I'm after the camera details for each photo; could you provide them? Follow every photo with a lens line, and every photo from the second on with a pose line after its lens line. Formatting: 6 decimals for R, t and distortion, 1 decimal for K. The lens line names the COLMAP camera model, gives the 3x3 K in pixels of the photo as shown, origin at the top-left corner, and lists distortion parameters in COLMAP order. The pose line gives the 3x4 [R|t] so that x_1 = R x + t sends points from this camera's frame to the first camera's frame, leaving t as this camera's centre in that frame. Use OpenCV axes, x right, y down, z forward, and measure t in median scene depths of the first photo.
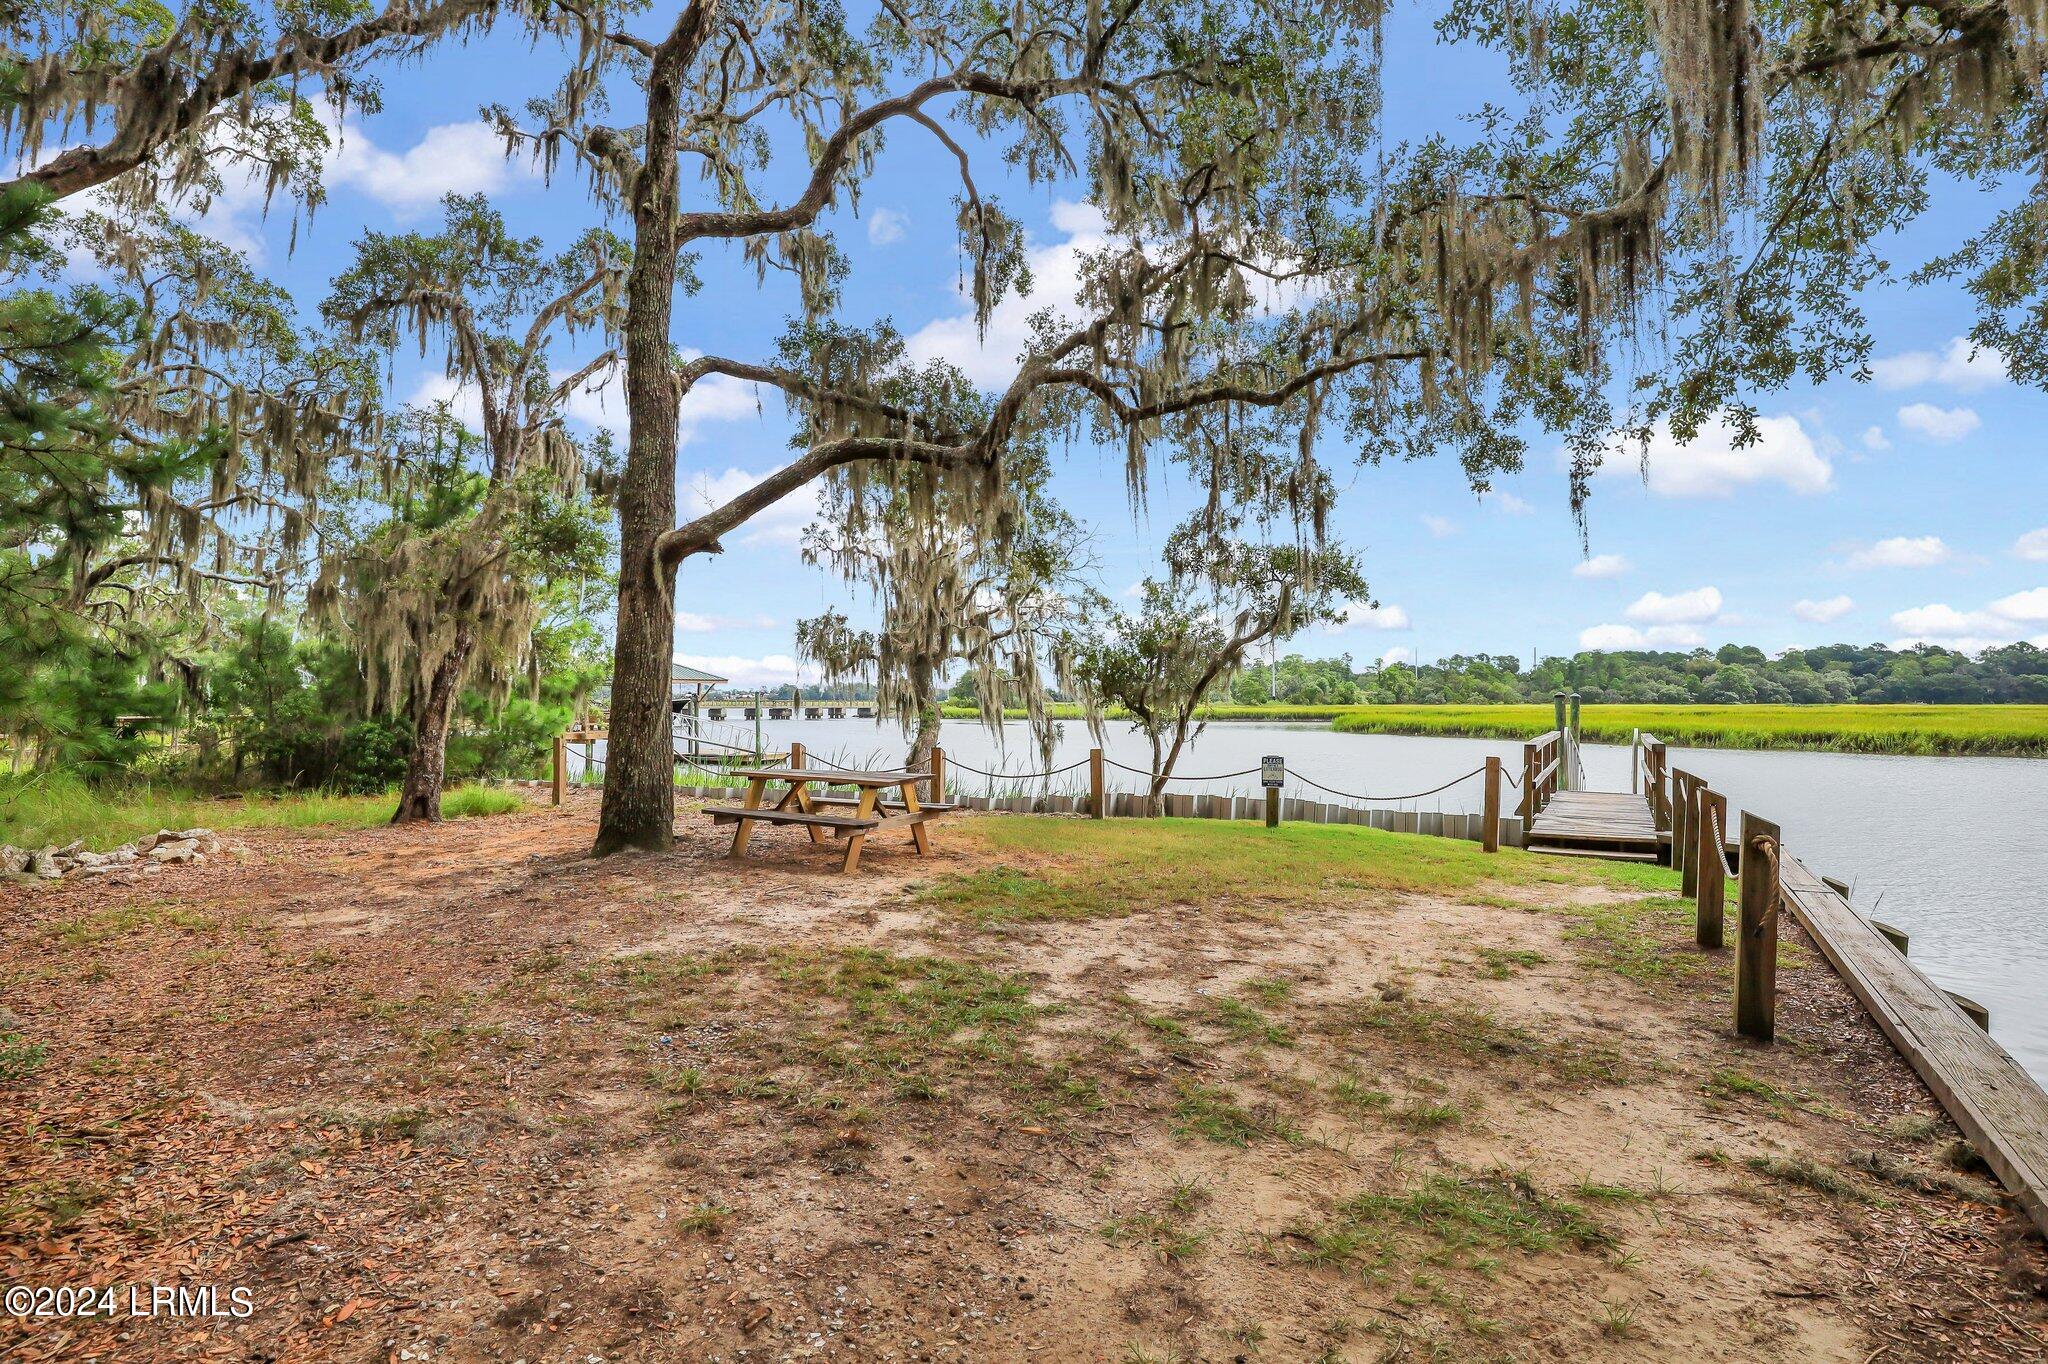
lens RADIAL K [[968.9, 0, 1020.9], [0, 968.9, 689.7], [0, 0, 1]] dist [-0.036131, 0.008019]
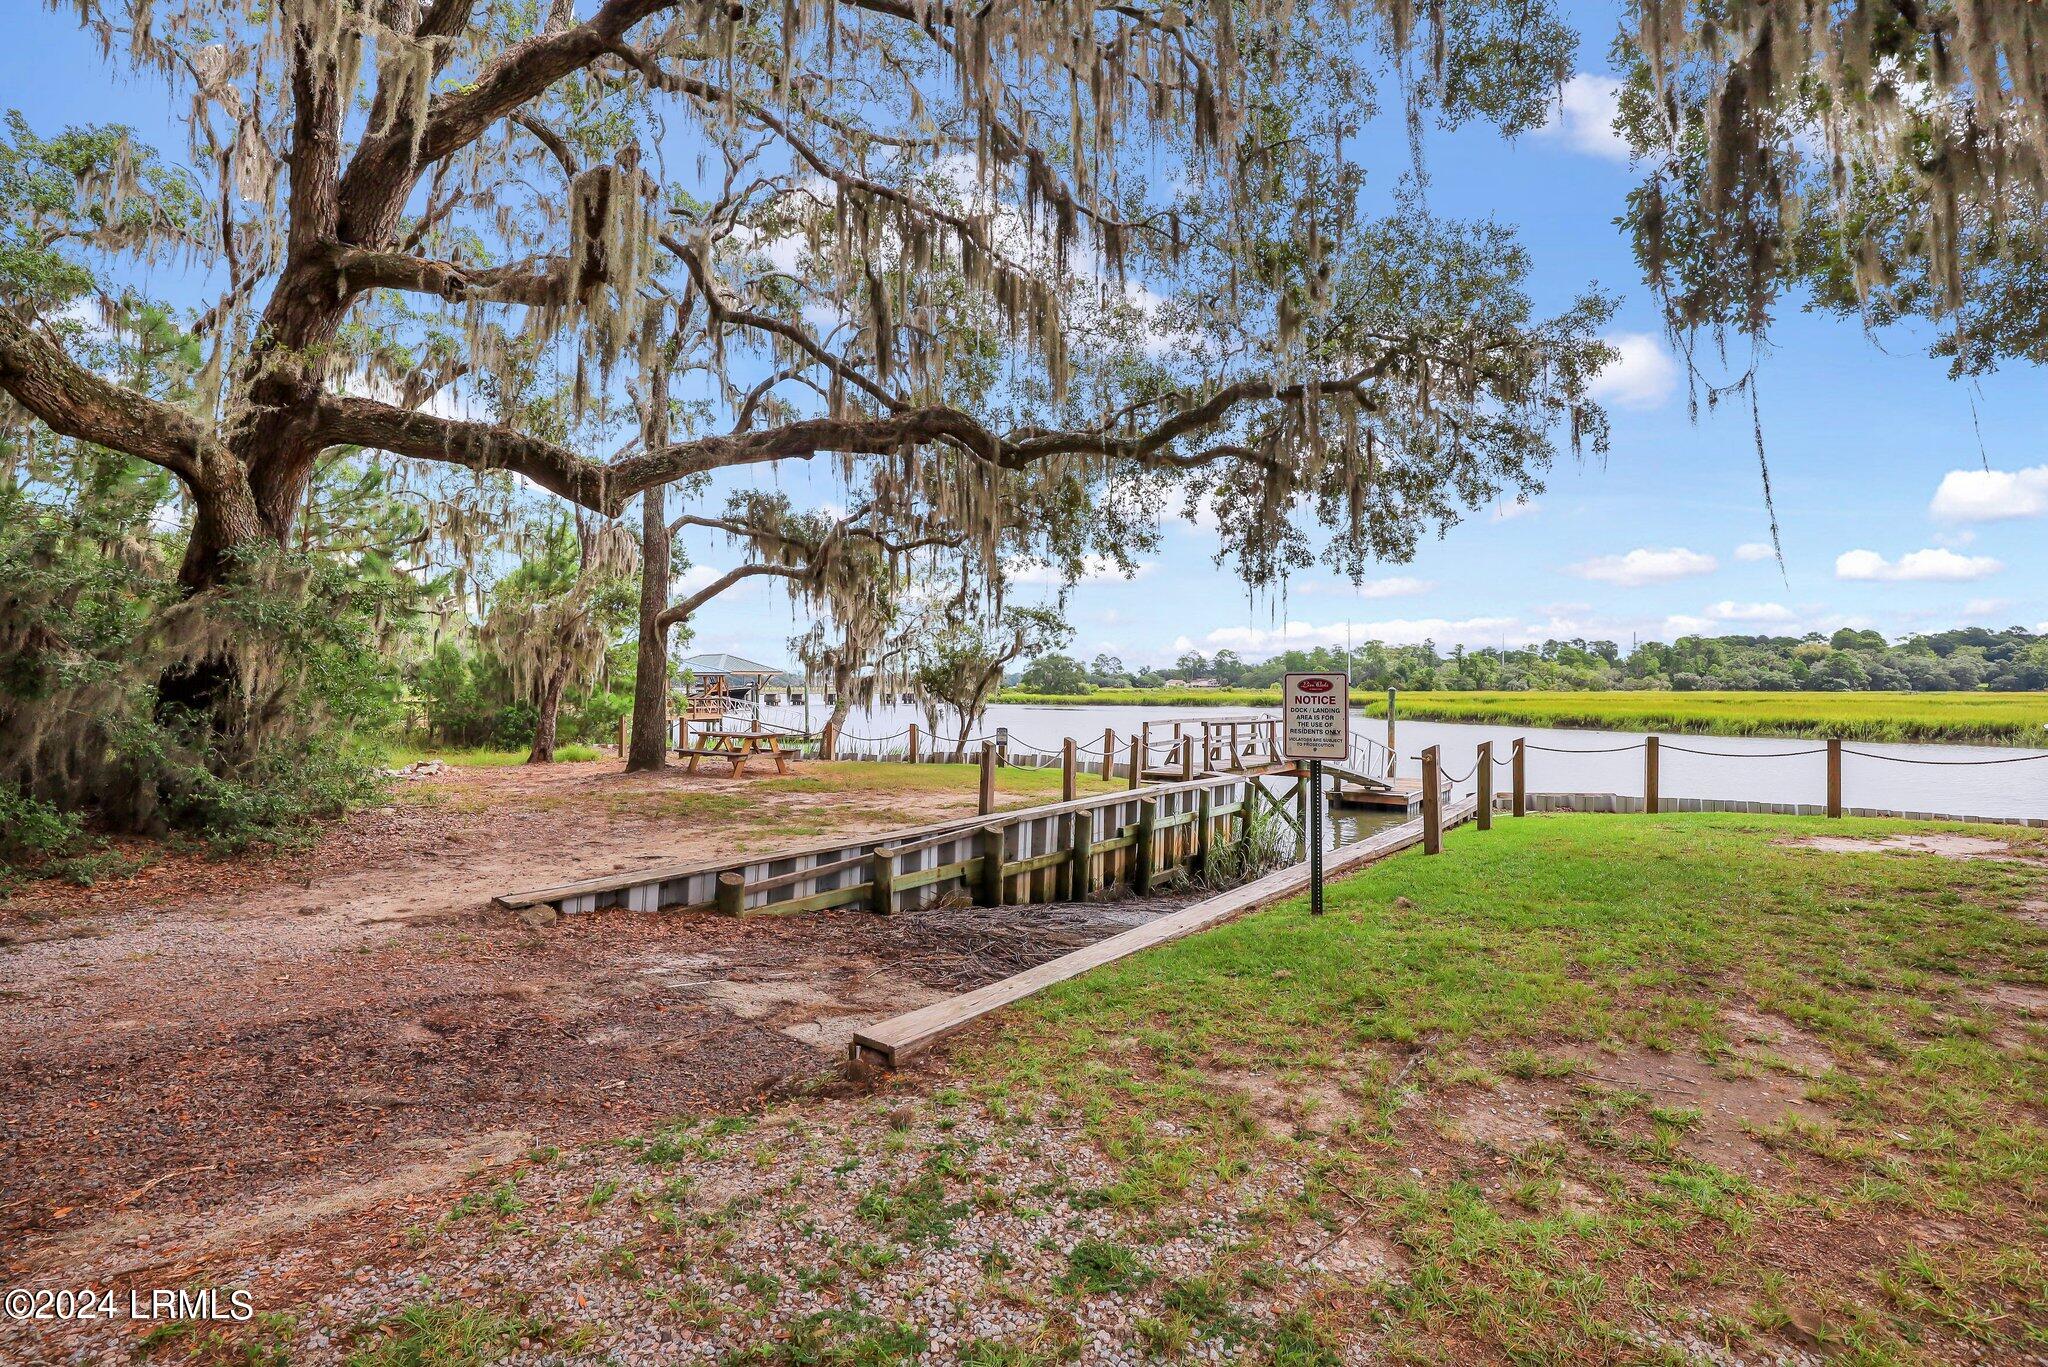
lens RADIAL K [[976.7, 0, 1024.0], [0, 976.7, 683.5], [0, 0, 1]] dist [-0.028129, 0.000447]
pose [[0.995674, 0.000833, -0.092907, 0.390336], [-0.000018, 0.999962, 0.008772, -0.022920], [0.092911, -0.008733, 0.995636, -0.644557]]
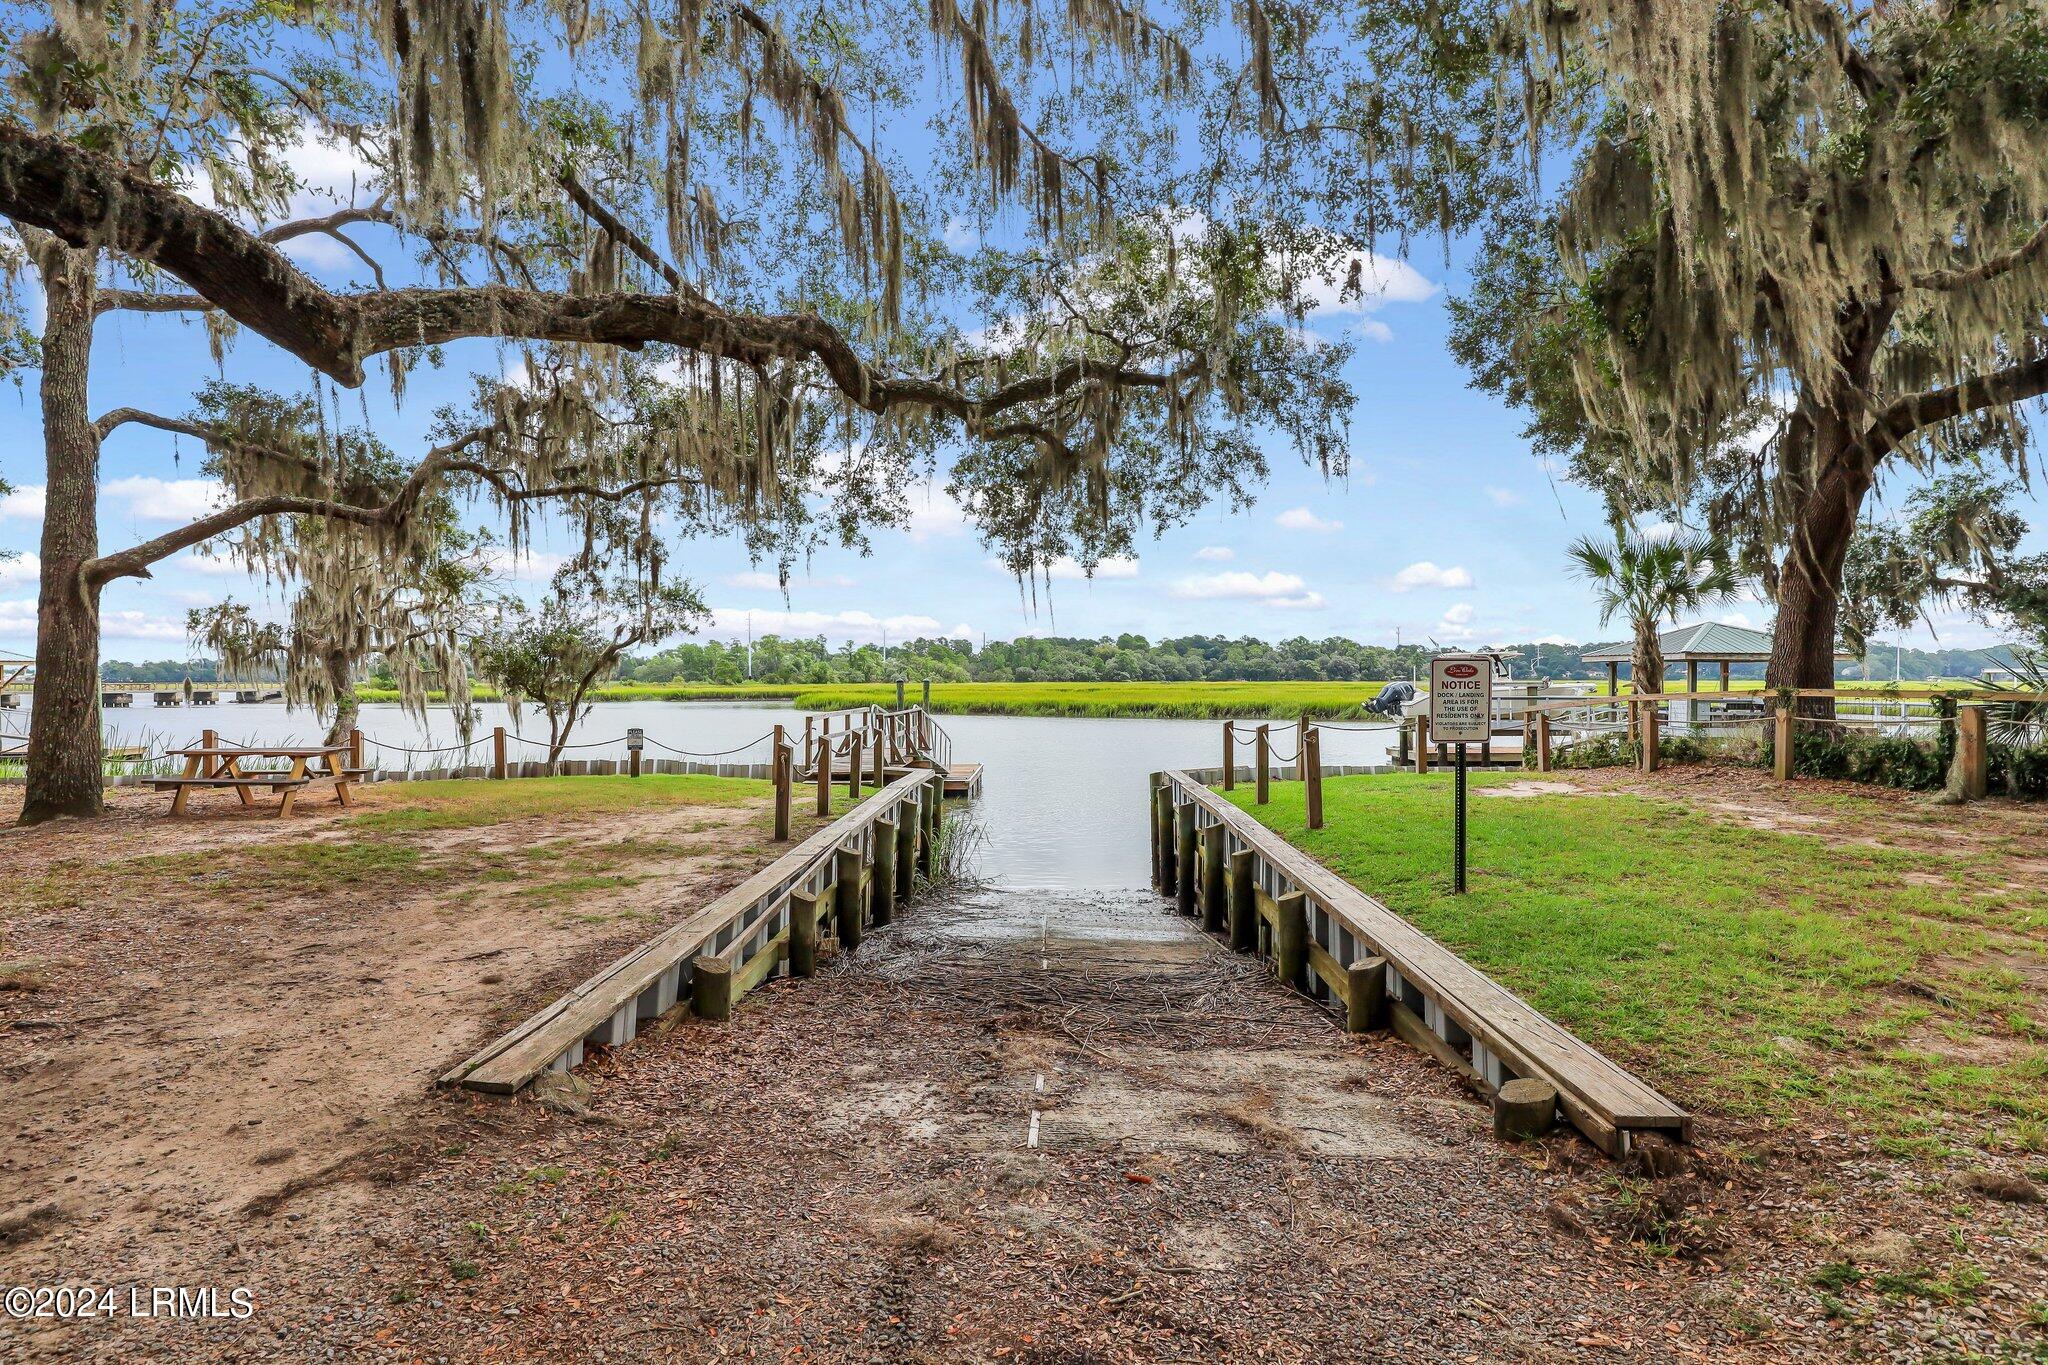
lens RADIAL K [[963.5, 0, 1049.5], [0, 963.5, 692.3], [0, 0, 1]] dist [-0.048994, 0.012541]
pose [[0.851693, -0.010016, 0.523946, 0.035117], [-0.002914, 0.999711, 0.023847, -0.017506], [-0.524034, -0.021837, 0.851418, -0.445274]]
